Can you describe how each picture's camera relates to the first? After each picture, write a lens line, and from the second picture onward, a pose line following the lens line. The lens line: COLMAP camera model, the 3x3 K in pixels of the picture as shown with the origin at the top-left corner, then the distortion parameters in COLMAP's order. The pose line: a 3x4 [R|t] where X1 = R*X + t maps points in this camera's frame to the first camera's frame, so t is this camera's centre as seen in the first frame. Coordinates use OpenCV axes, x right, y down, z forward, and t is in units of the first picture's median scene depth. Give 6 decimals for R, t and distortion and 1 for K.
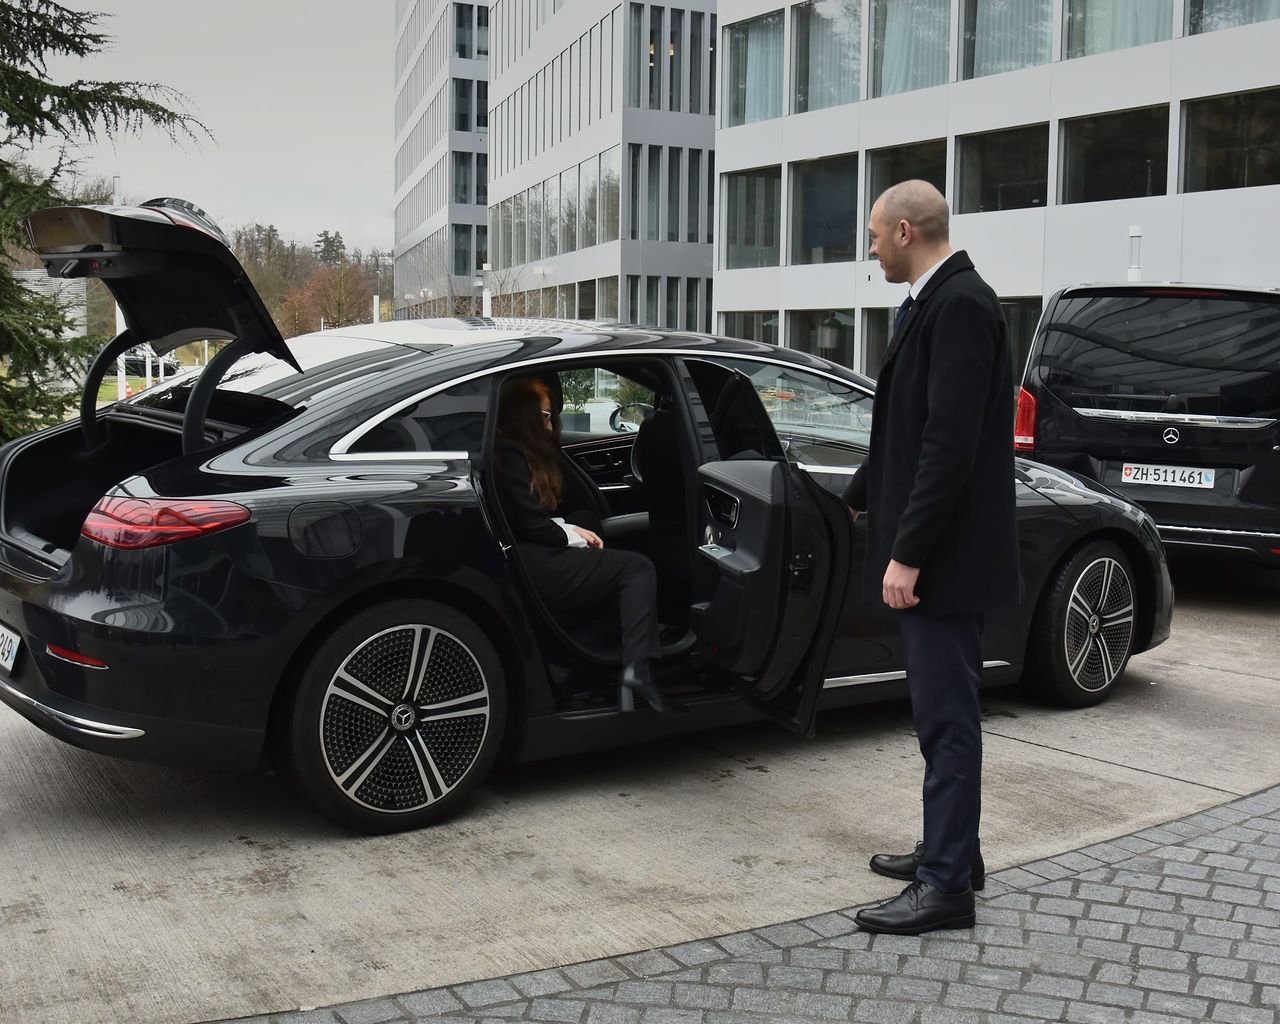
lens RADIAL K [[1654.3, 0, 640.0], [0, 1654.3, 512.0], [0, 0, 1]] dist [-0.042149, -0.050567]
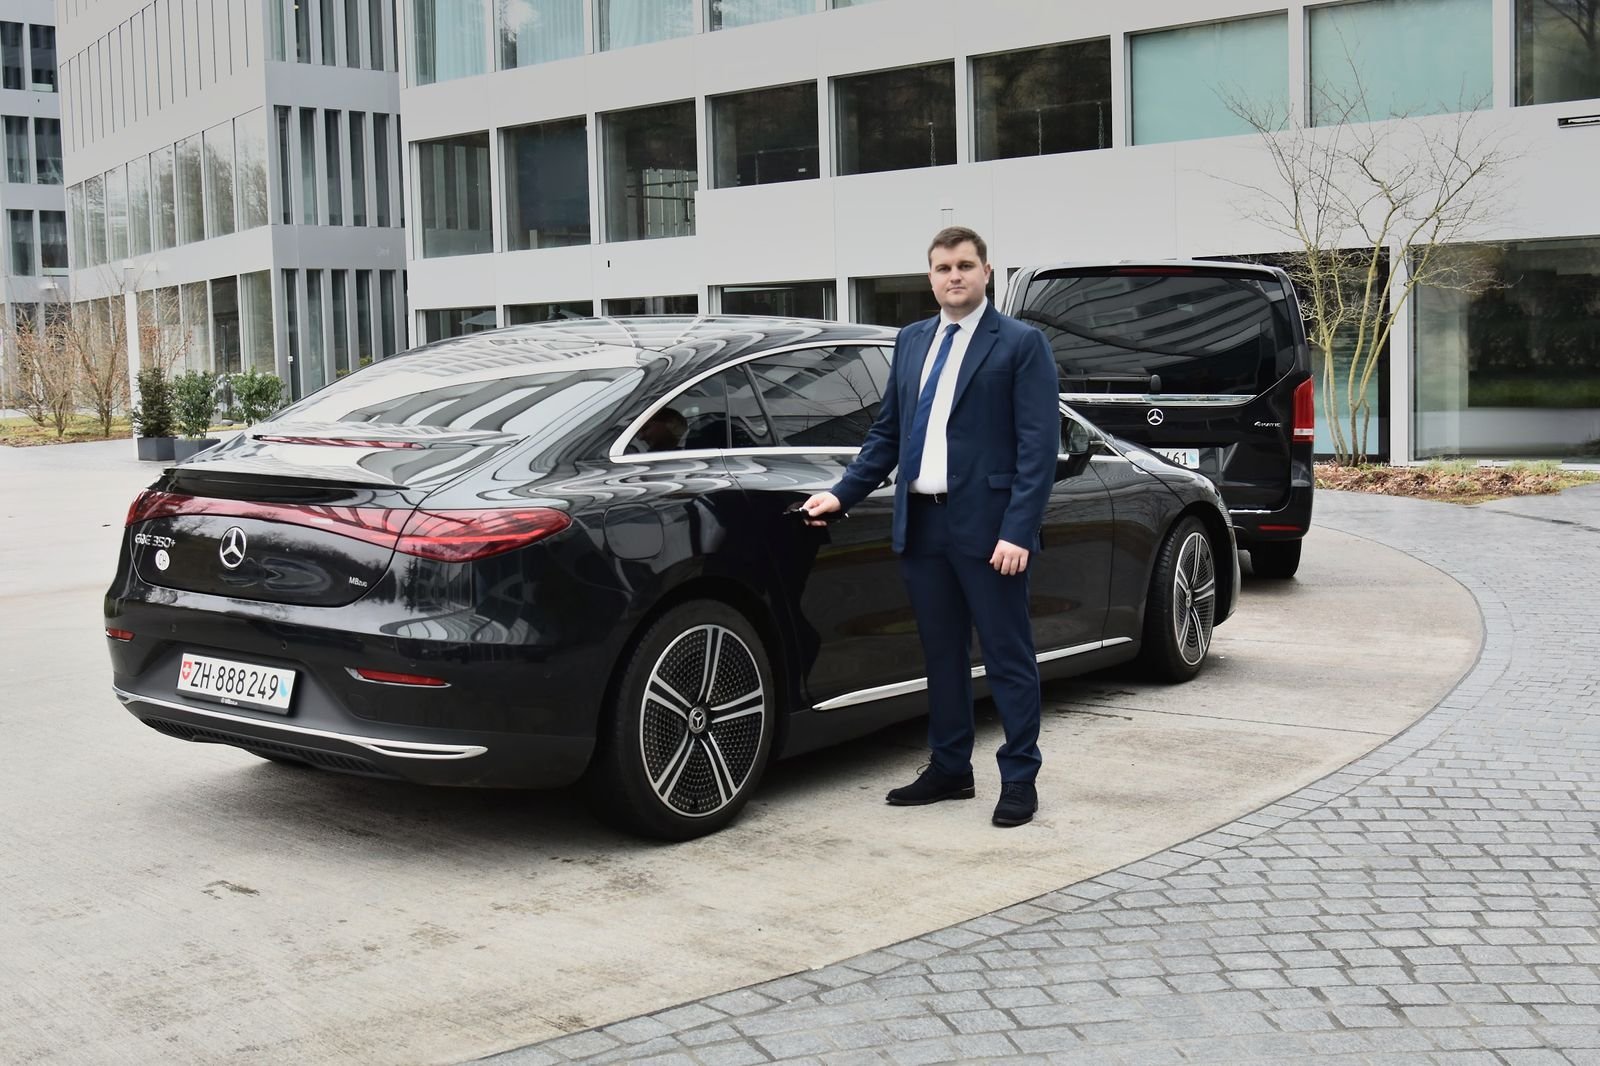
lens RADIAL K [[2088.2, 0, 800.0], [0, 2088.2, 533.0], [0, 0, 1]] dist [-0.059749, -0.009862]
pose [[0.952979, -0.062923, 0.296433, -0.330968], [0.066419, 0.997790, -0.001728, 0.013959], [-0.295669, 0.021336, 0.955052, -0.157281]]
